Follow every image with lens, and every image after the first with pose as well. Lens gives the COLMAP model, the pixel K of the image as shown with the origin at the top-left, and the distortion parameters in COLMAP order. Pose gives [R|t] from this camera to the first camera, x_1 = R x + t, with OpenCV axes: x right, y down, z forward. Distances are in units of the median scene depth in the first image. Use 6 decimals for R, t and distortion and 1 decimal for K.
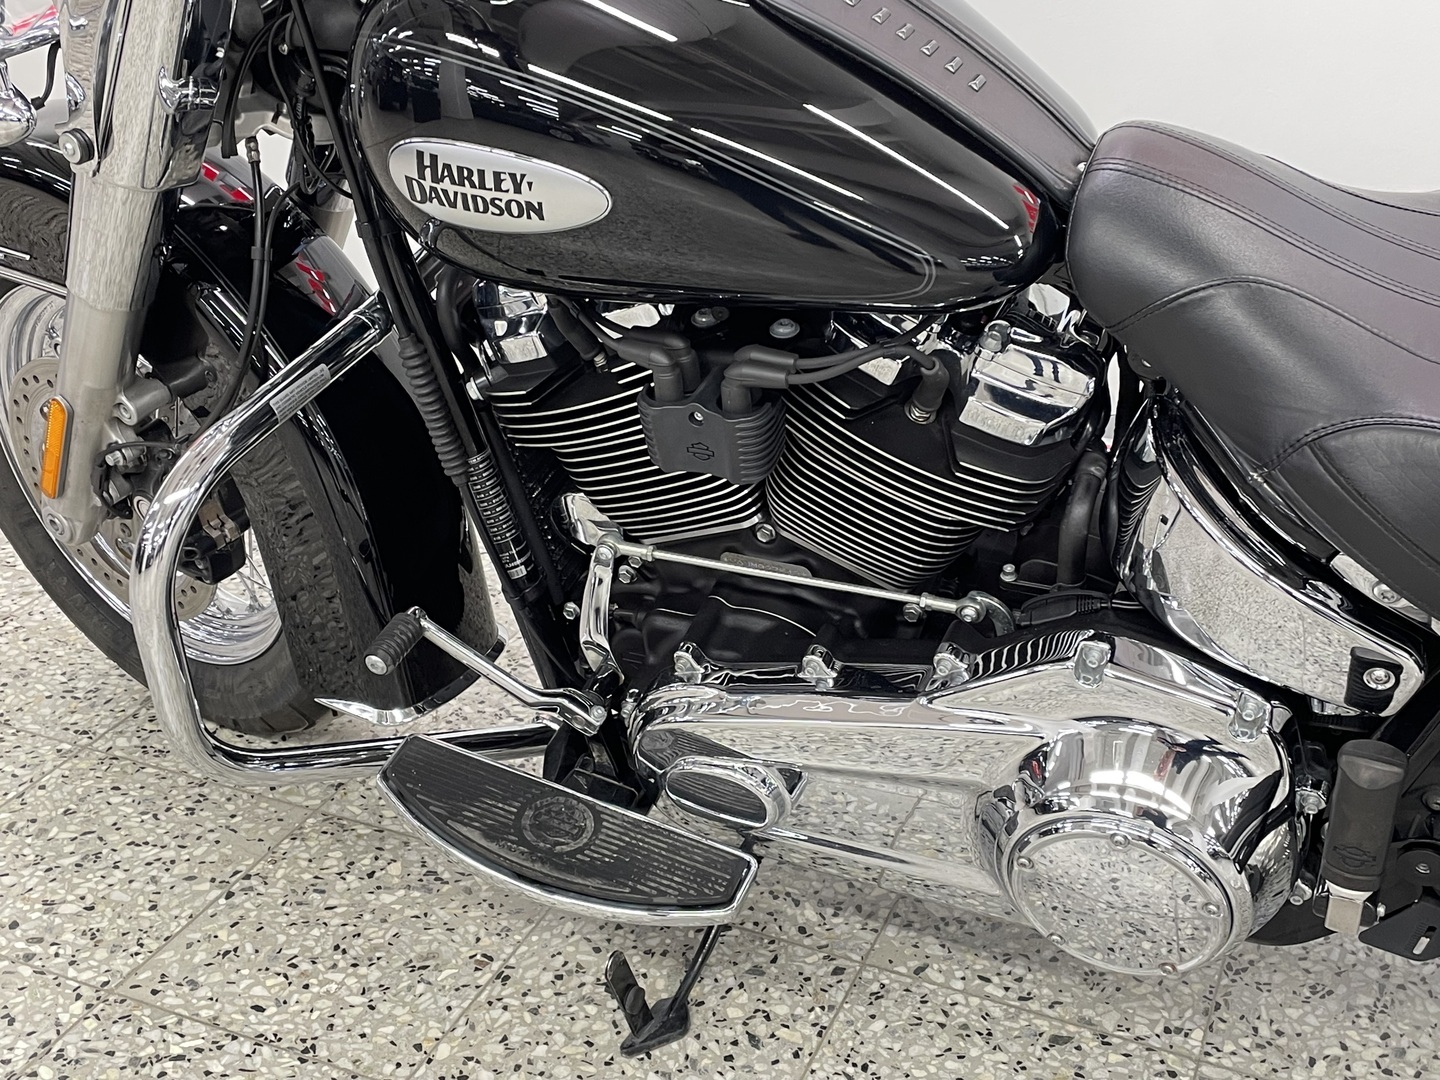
lens RADIAL K [[1671.3, 0, 736.0], [0, 1671.3, 564.1], [0, 0, 1]] dist [0.112202, -0.175093]
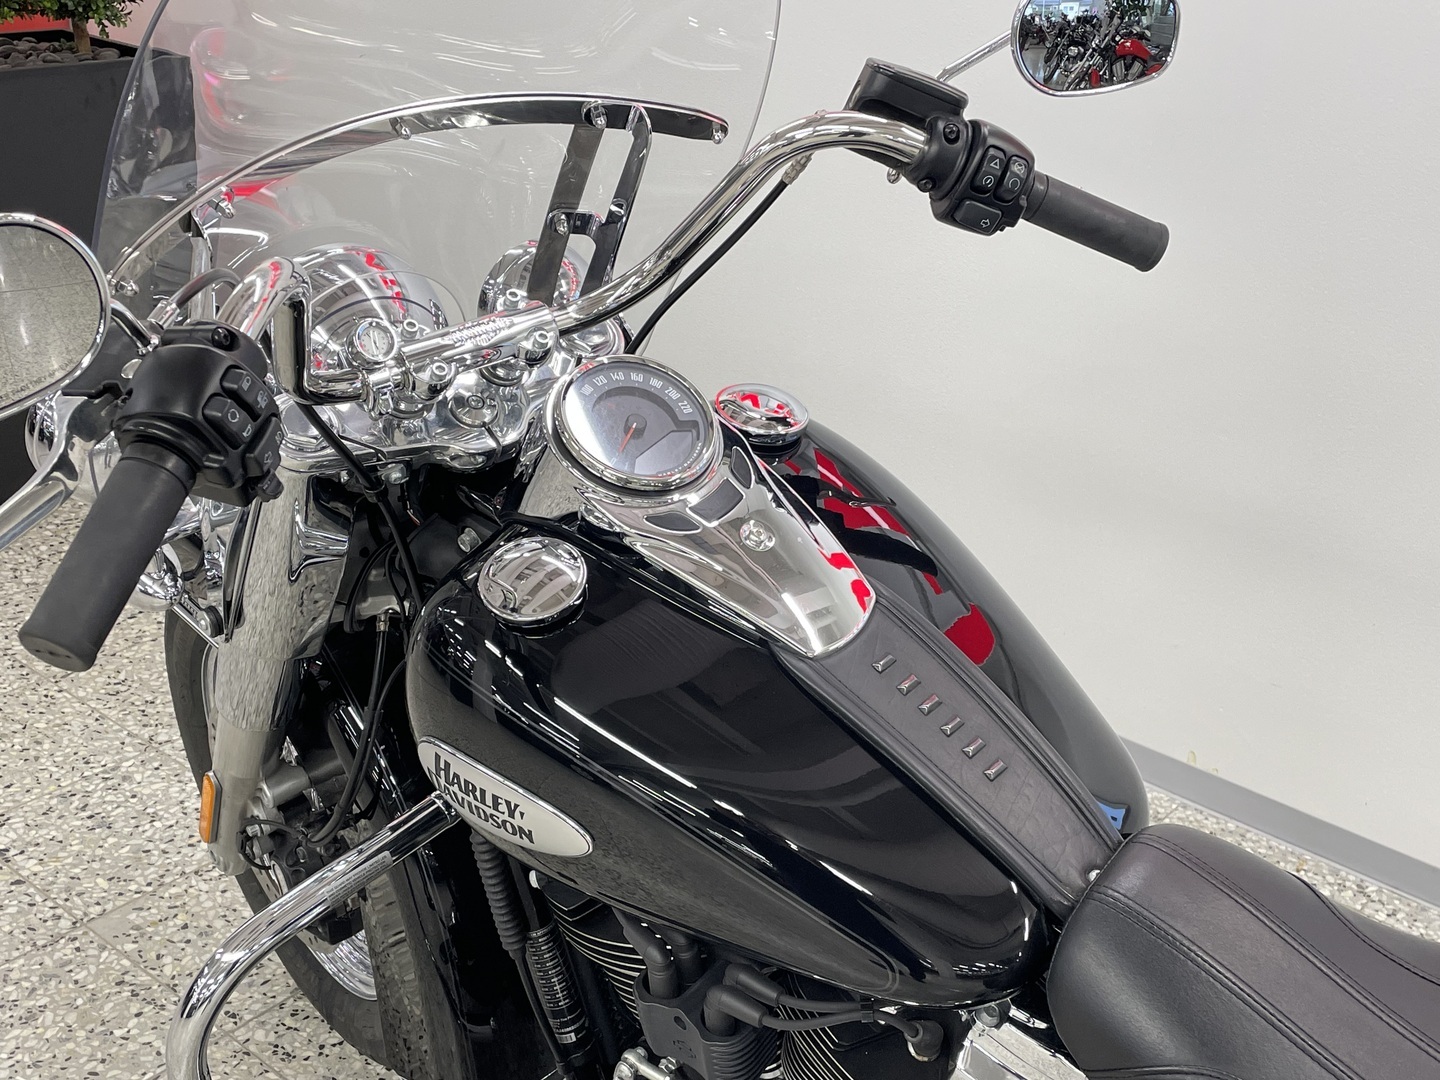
lens RADIAL K [[1671.3, 0, 736.0], [0, 1671.3, 564.1], [0, 0, 1]] dist [0.112202, -0.175093]
pose [[0.958266, 0.164355, -0.233911, 0.192649], [-0.173727, 0.984593, -0.019894, -0.333056], [0.227038, 0.059700, 0.972054, 0.016715]]
